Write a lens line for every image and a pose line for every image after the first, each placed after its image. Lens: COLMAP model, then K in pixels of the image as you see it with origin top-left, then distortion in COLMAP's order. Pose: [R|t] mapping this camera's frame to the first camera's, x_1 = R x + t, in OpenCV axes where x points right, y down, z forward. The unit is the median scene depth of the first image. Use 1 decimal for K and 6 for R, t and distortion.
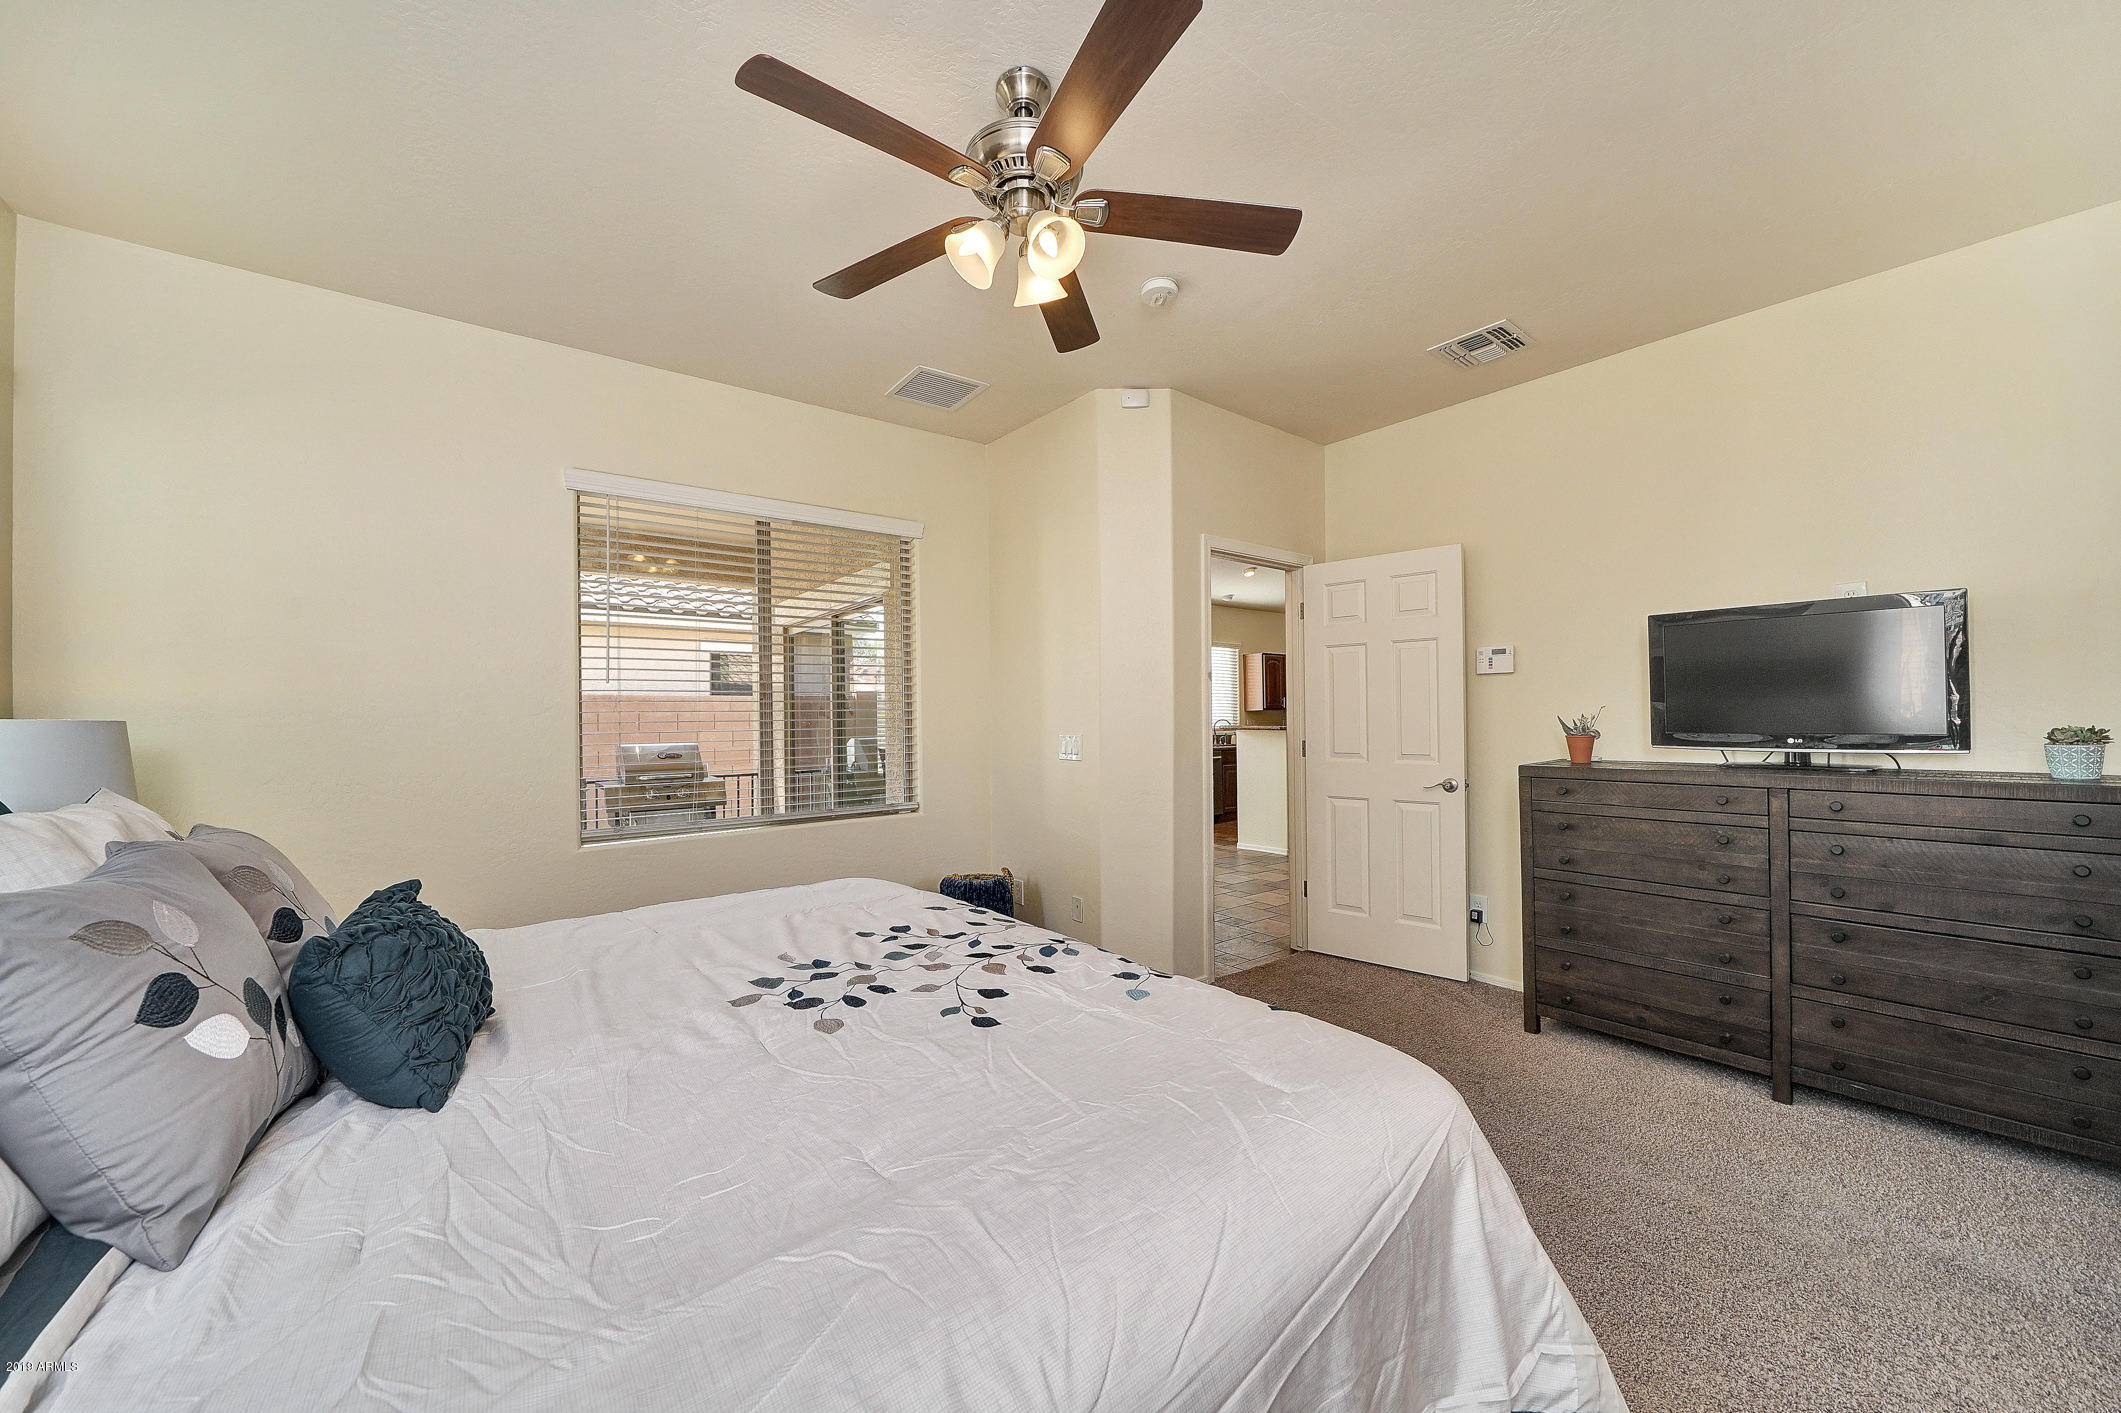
lens RADIAL K [[747.1, 0, 1063.6], [0, 747.1, 714.7], [0, 0, 1]] dist [-0.004996, -0.000258]
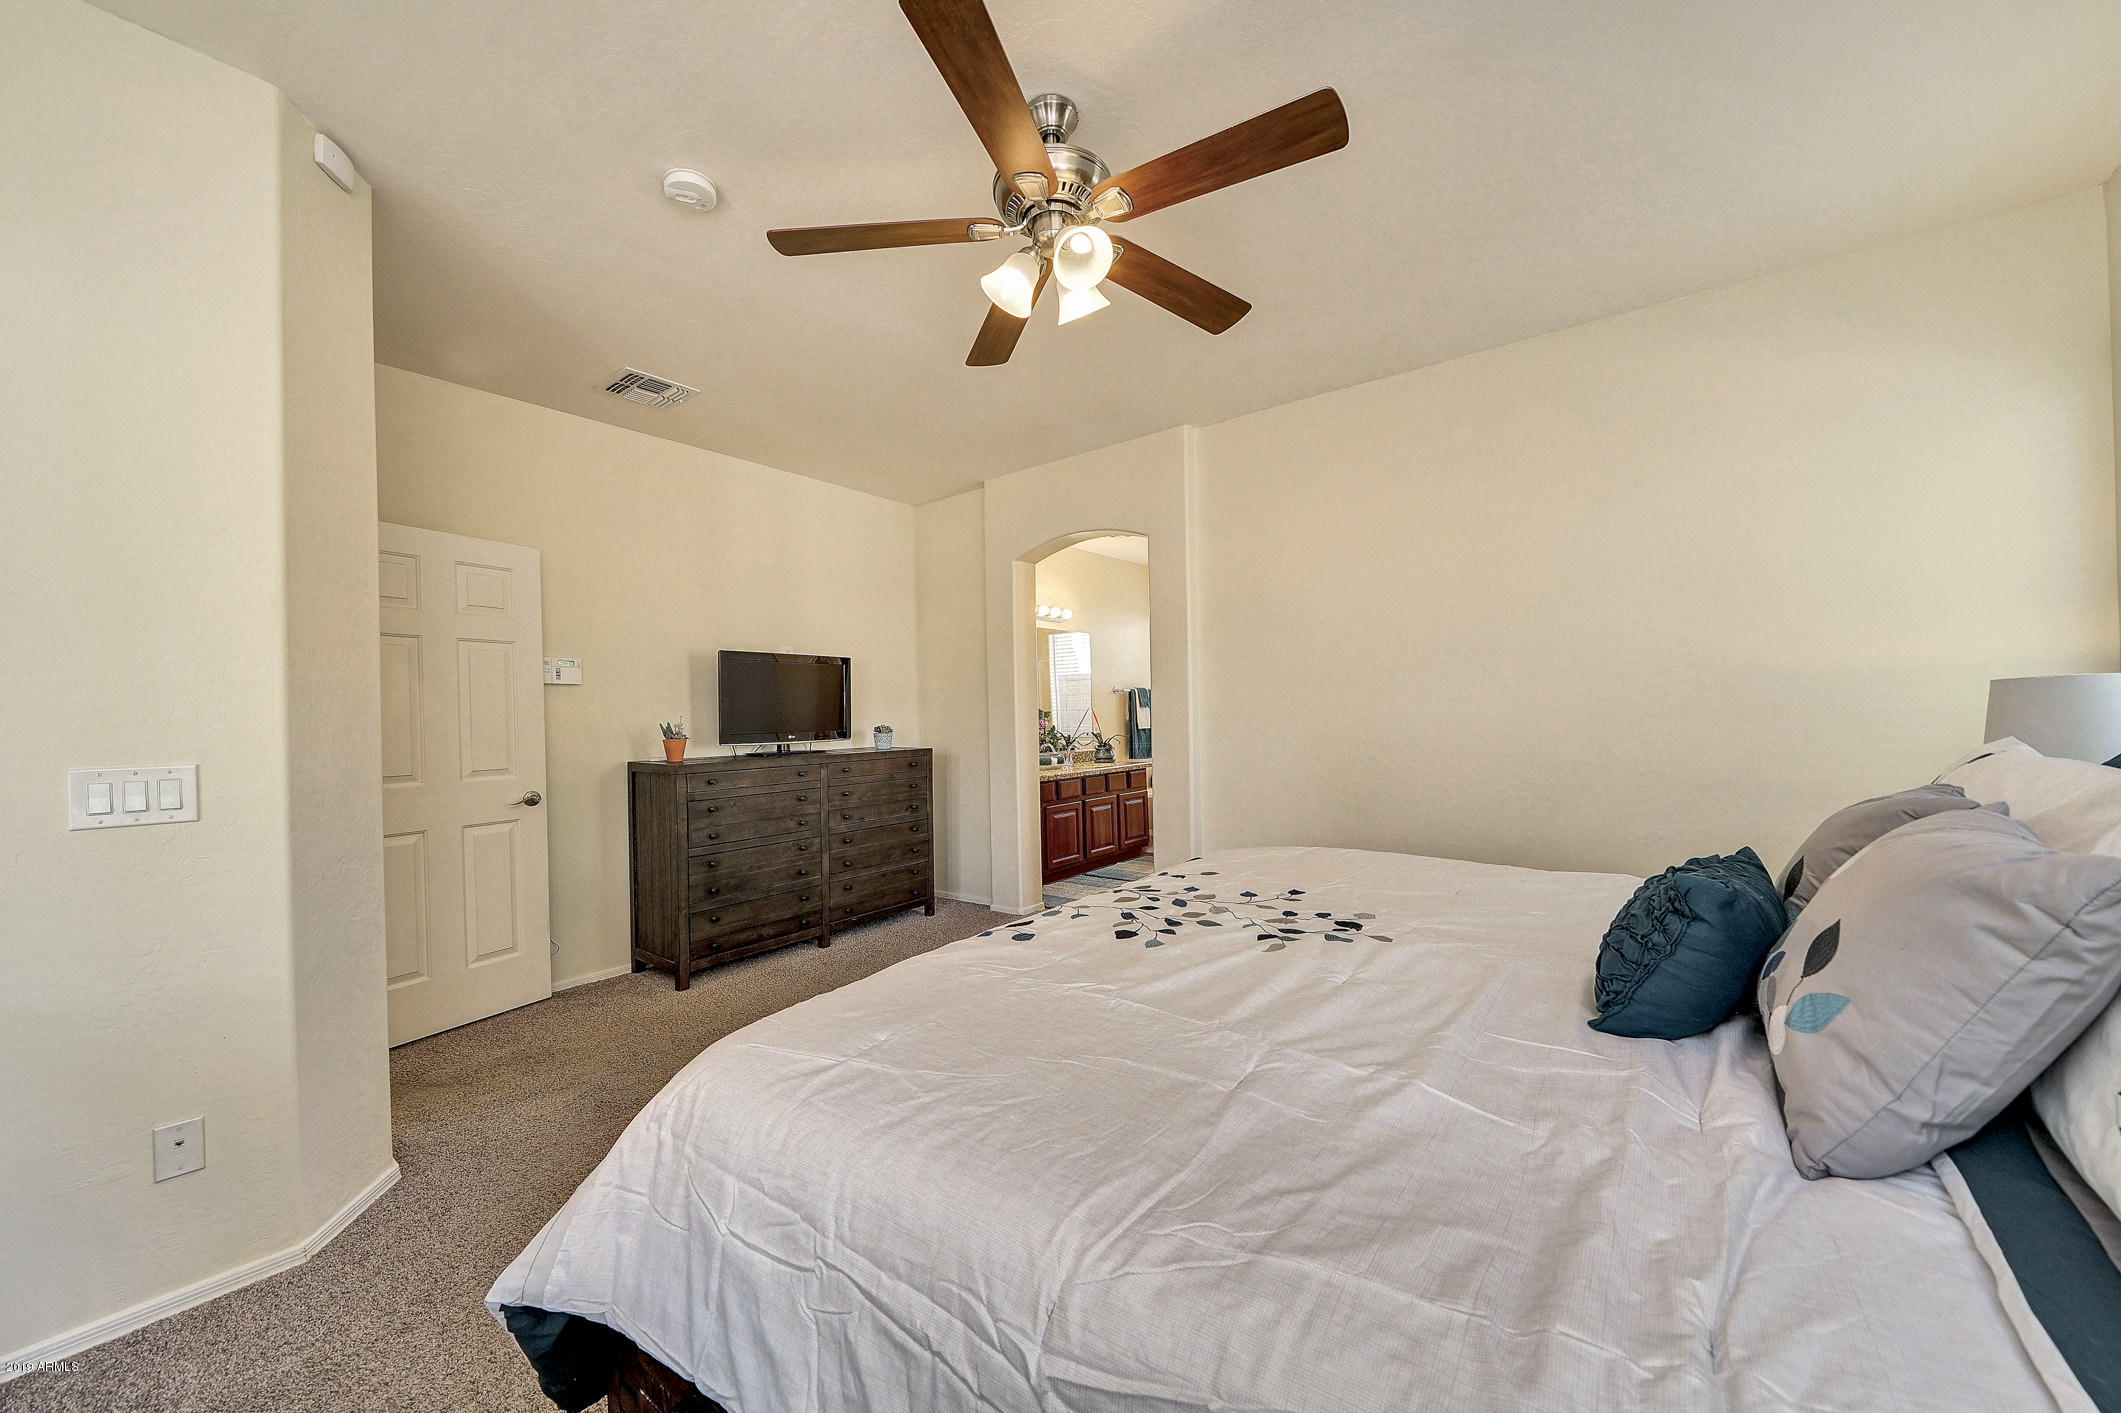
lens RADIAL K [[730.3, 0, 959.6], [0, 730.3, 718.6], [0, 0, 1]] dist [-0.001000, -0.000054]
pose [[-0.118179, 0.010537, 0.992936, -0.716079], [0.017986, 0.999802, -0.008469, 0.015377], [-0.992829, 0.016858, -0.118345, 0.854010]]
